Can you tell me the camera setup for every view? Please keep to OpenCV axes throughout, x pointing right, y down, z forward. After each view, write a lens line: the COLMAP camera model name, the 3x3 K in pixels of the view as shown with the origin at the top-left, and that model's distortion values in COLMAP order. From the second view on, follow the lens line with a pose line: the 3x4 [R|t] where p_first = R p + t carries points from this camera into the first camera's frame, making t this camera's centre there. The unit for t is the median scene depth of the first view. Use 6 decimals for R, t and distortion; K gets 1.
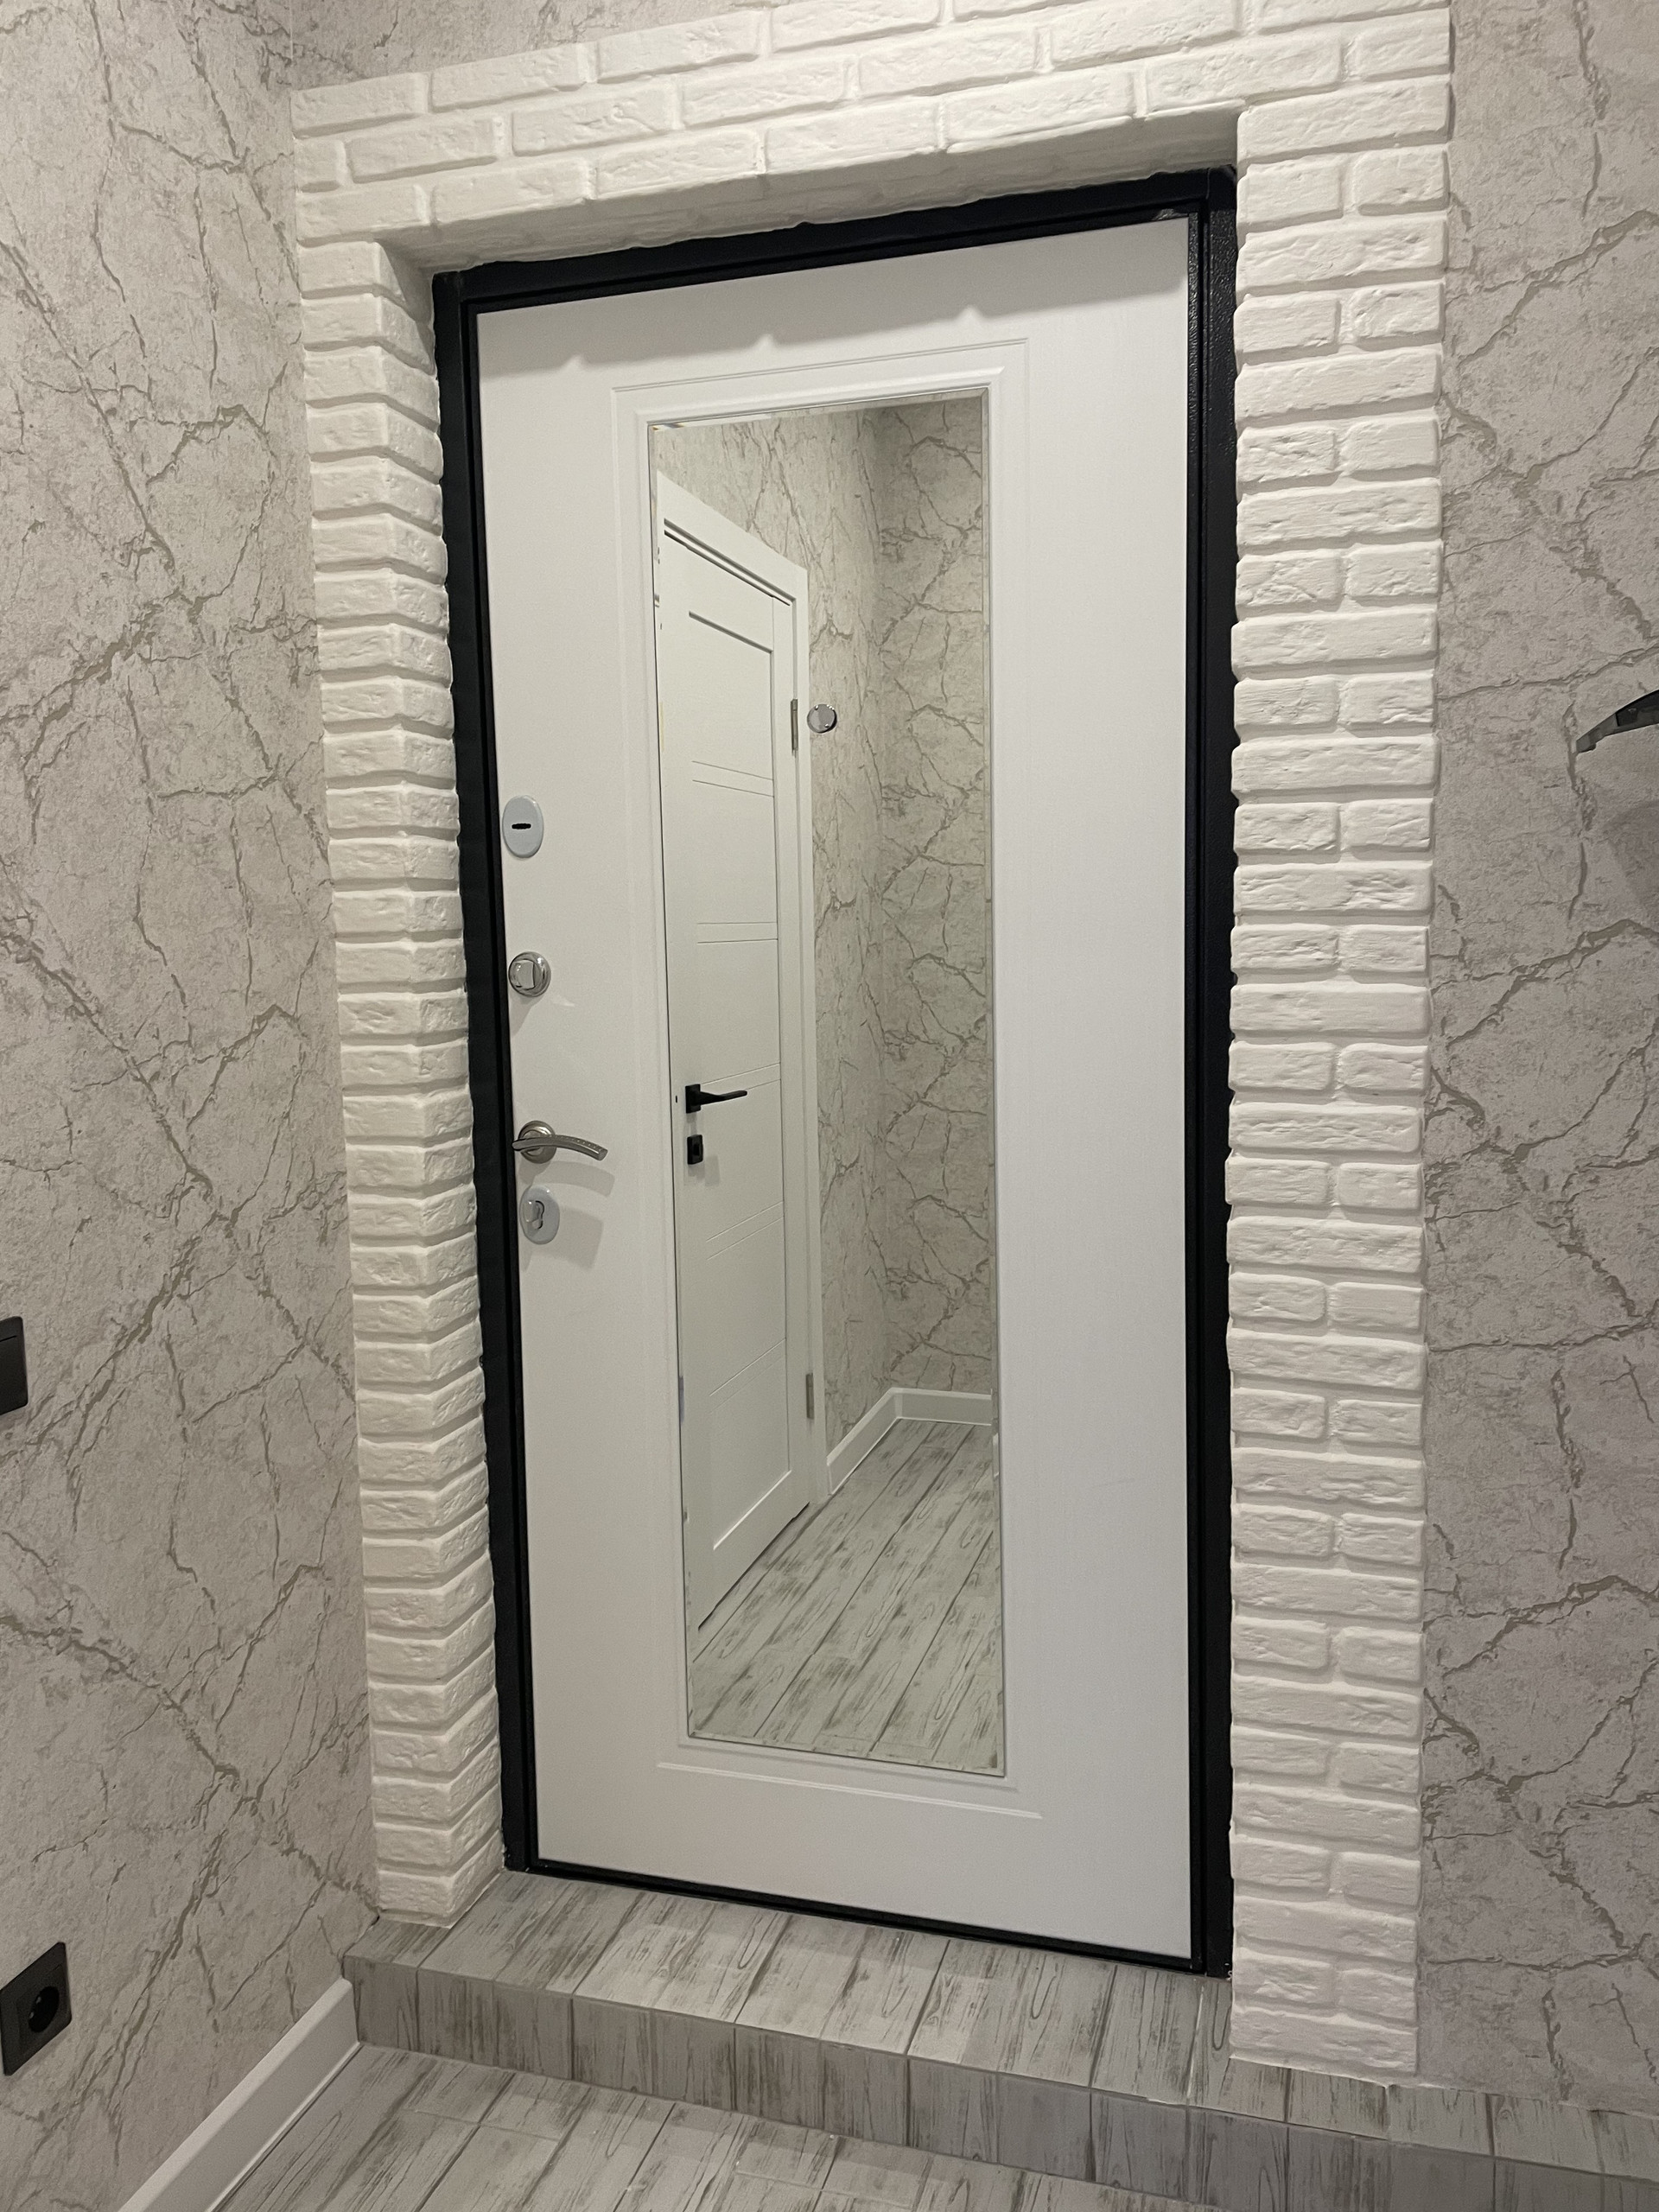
lens RADIAL K [[1676.5, 0, 853.4], [0, 1676.5, 1086.5], [0, 0, 1]] dist [0.077171, -0.099338]
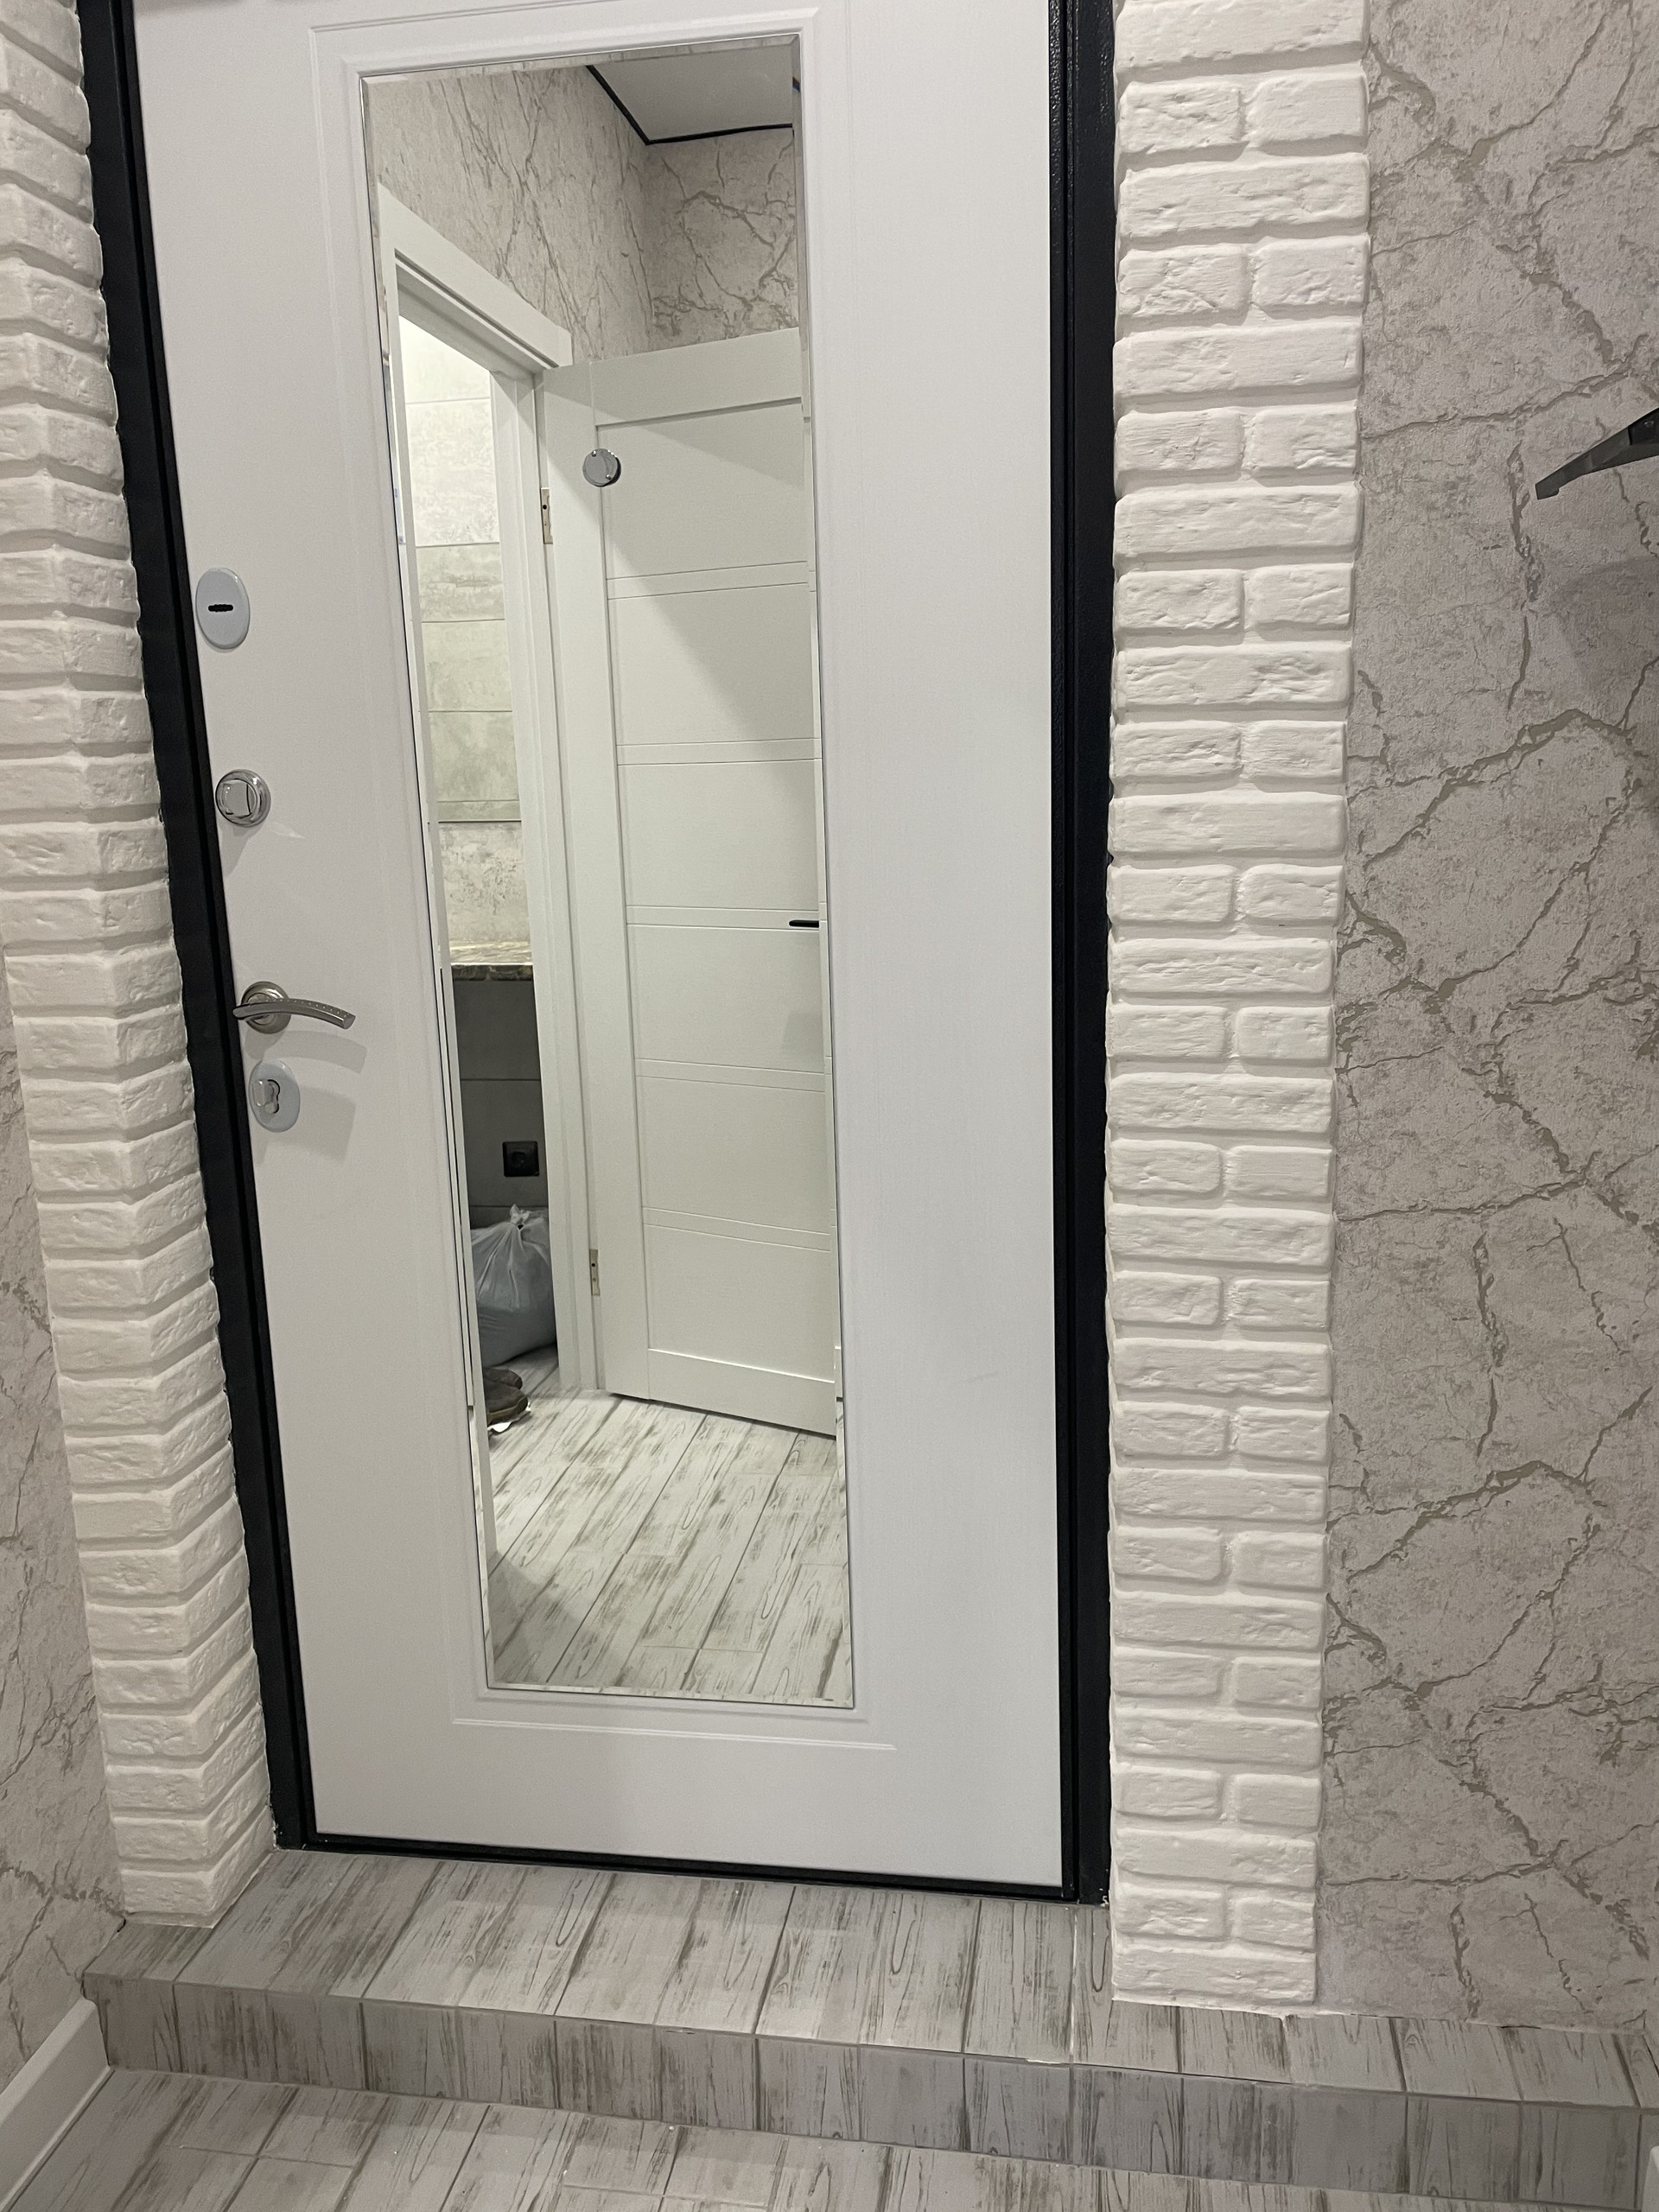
lens RADIAL K [[1676.5, 0, 853.4], [0, 1676.5, 1086.5], [0, 0, 1]] dist [0.077171, -0.099338]
pose [[0.991603, -0.034383, 0.124664, -0.011203], [0.022747, 0.995351, 0.093589, 0.001162], [-0.127303, -0.089967, 0.987775, 0.176343]]
